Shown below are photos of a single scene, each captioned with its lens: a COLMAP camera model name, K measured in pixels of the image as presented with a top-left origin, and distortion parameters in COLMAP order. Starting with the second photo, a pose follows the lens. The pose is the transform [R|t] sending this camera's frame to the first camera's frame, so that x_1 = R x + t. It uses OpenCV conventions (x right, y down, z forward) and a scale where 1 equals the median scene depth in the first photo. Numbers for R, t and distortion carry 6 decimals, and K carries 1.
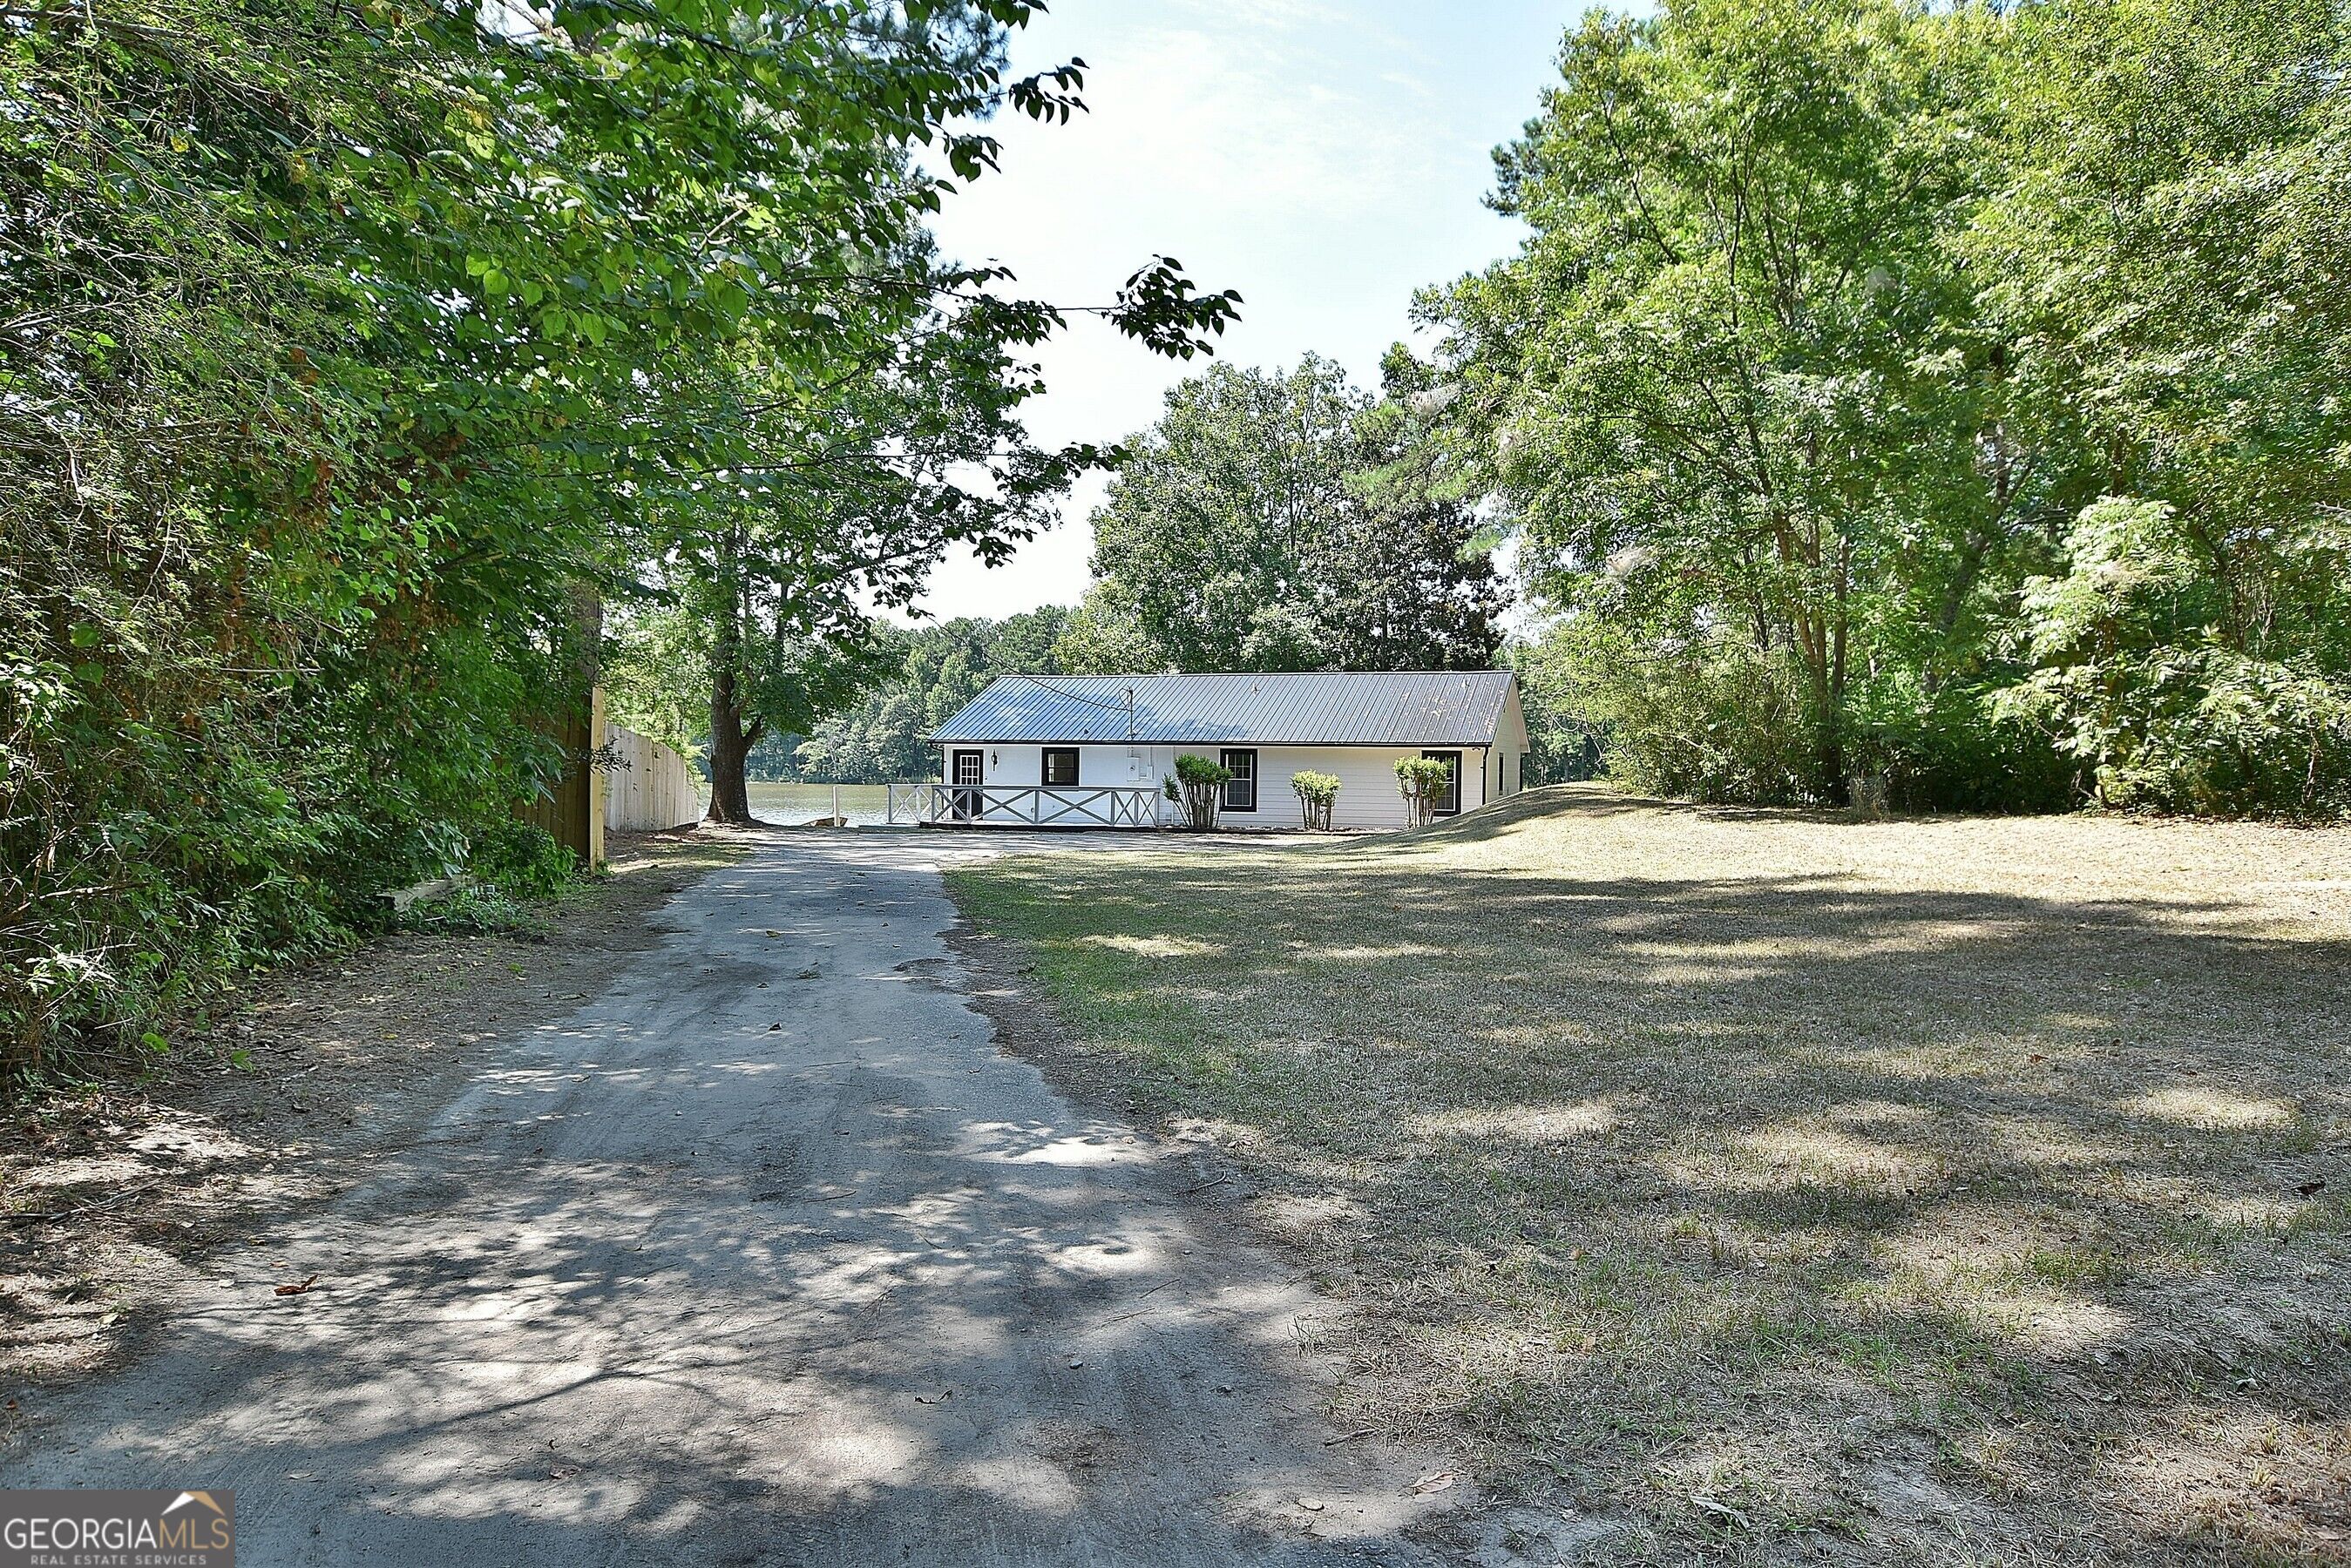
lens RADIAL K [[1583.5, 0, 1172.4], [0, 1583.5, 784.5], [0, 0, 1]] dist [-0.001963, -0.000762]
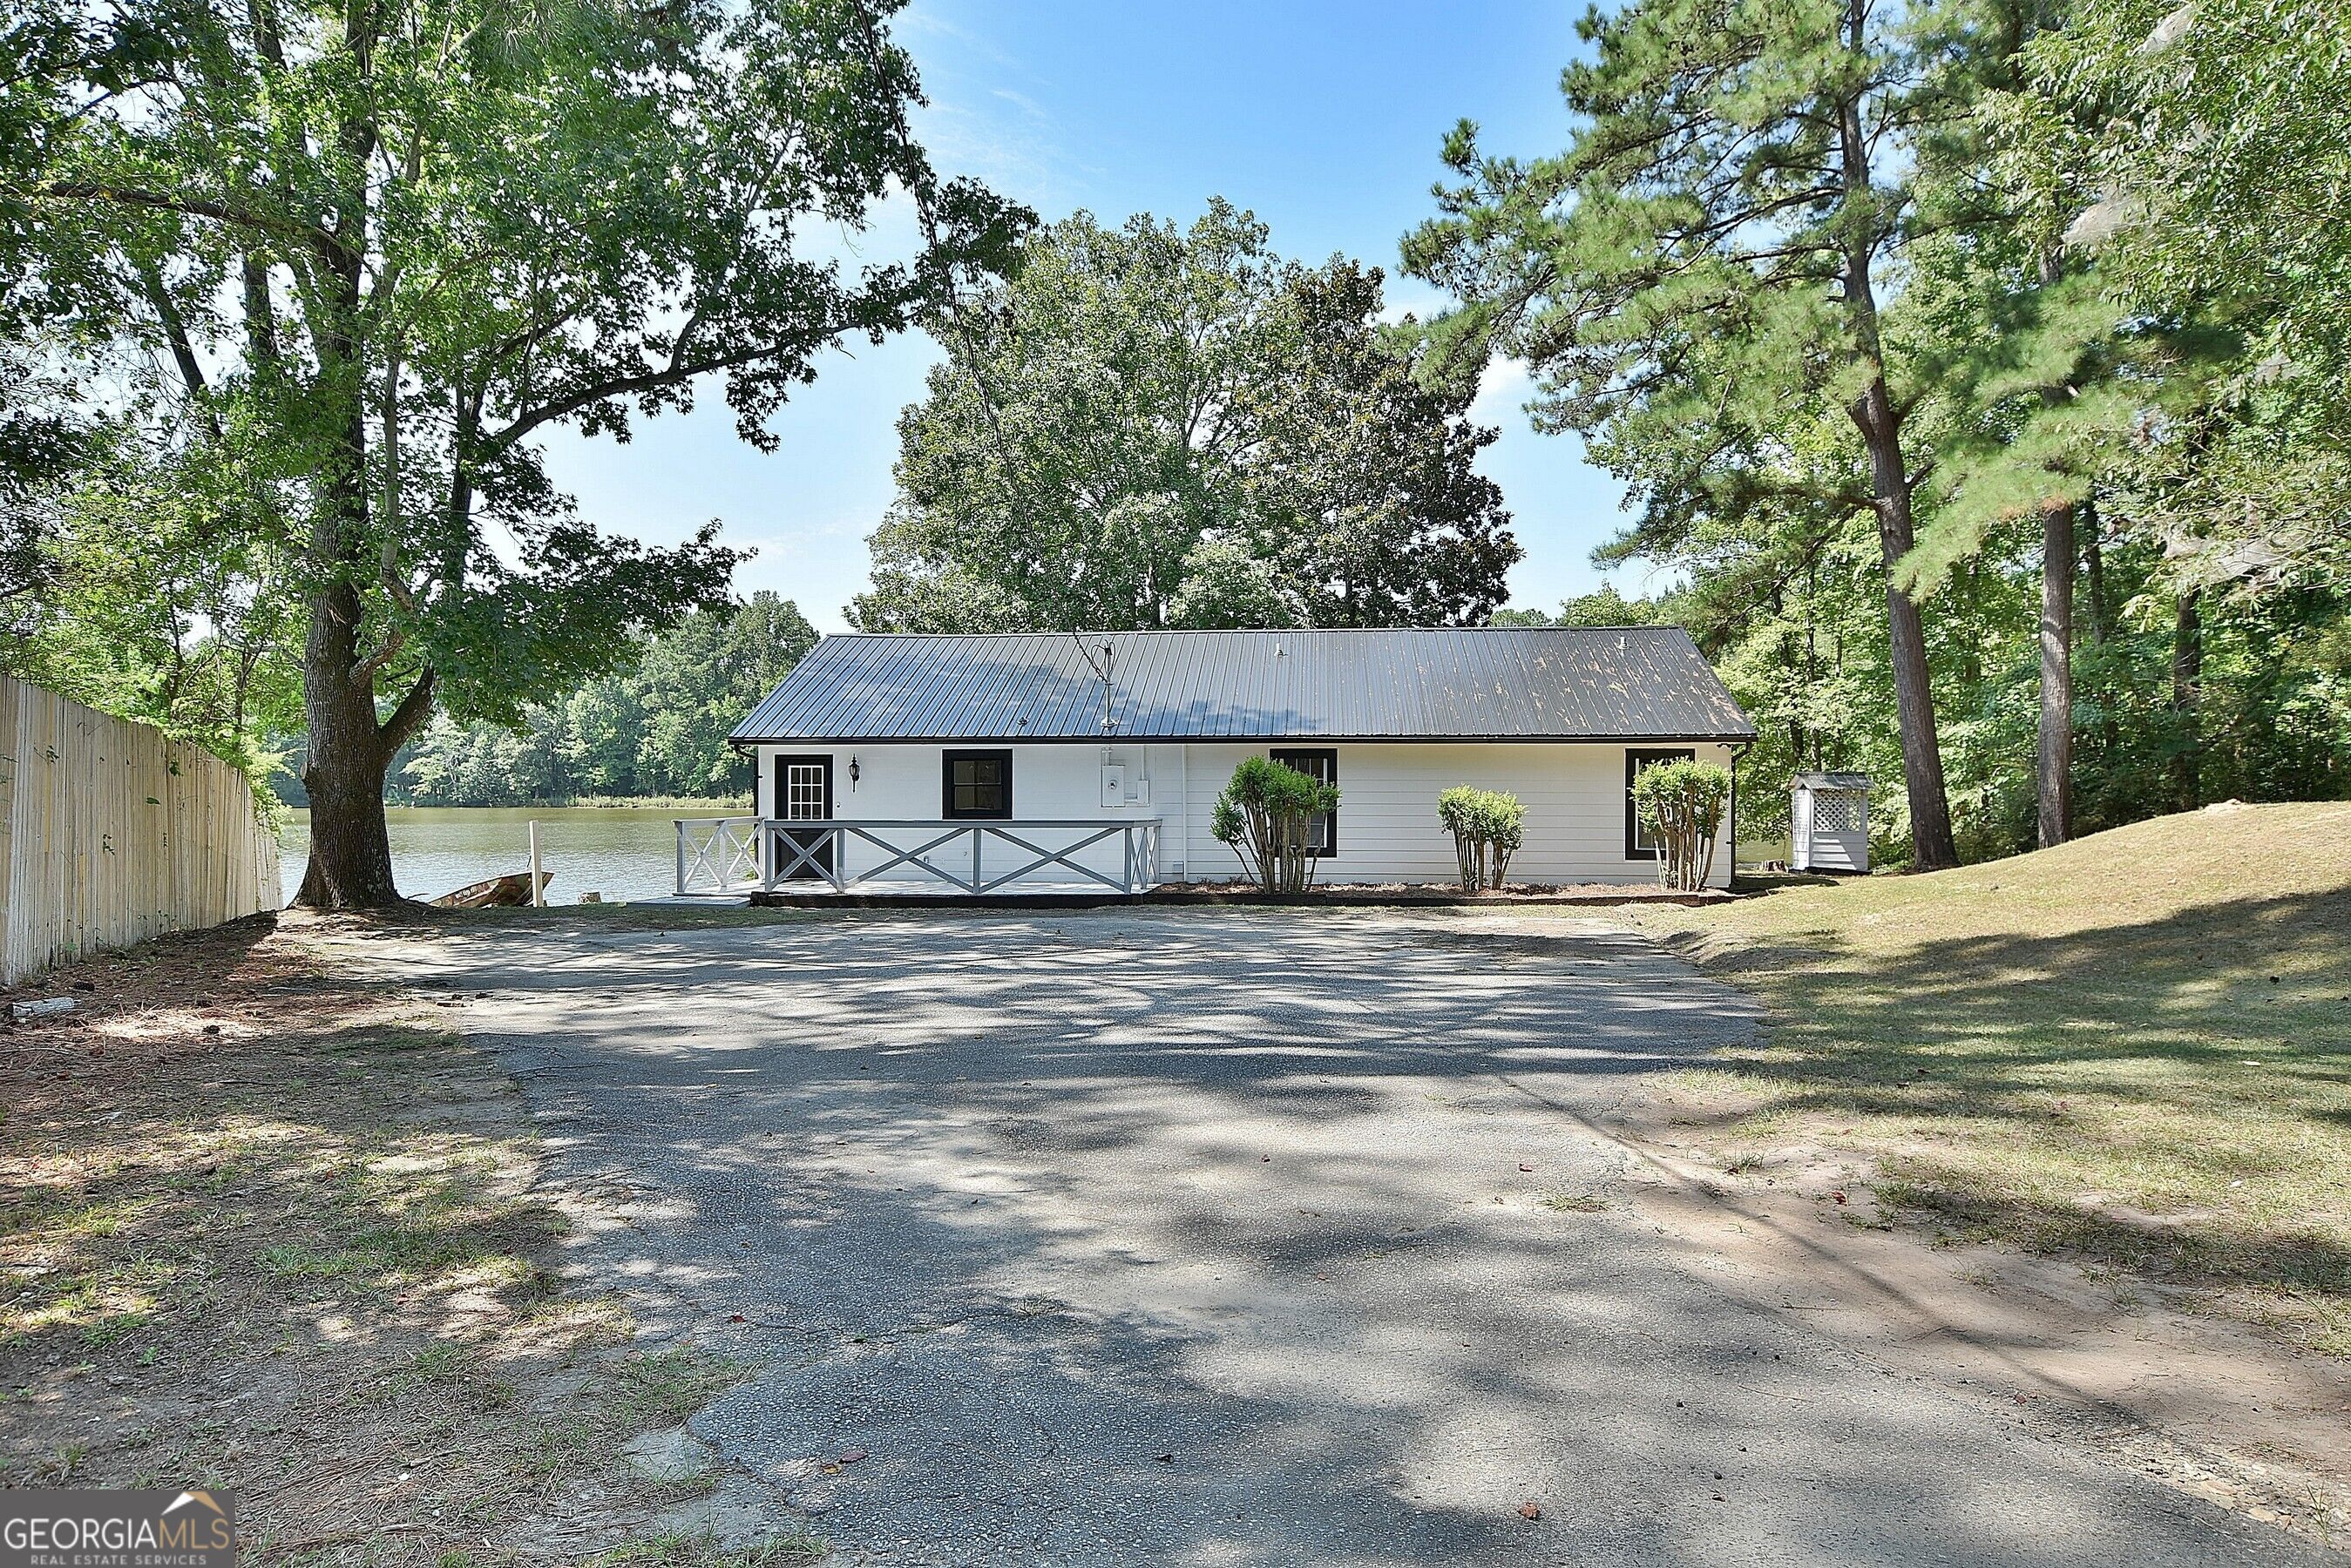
lens RADIAL K [[1583.5, 0, 1180.1], [0, 1583.5, 782.1], [0, 0, 1]] dist [-0.001963, -0.000762]
pose [[0.974420, -0.012032, 0.224413, -0.126999], [0.014301, 0.999862, -0.008490, -0.005731], [-0.224280, 0.011483, 0.974457, 0.426523]]
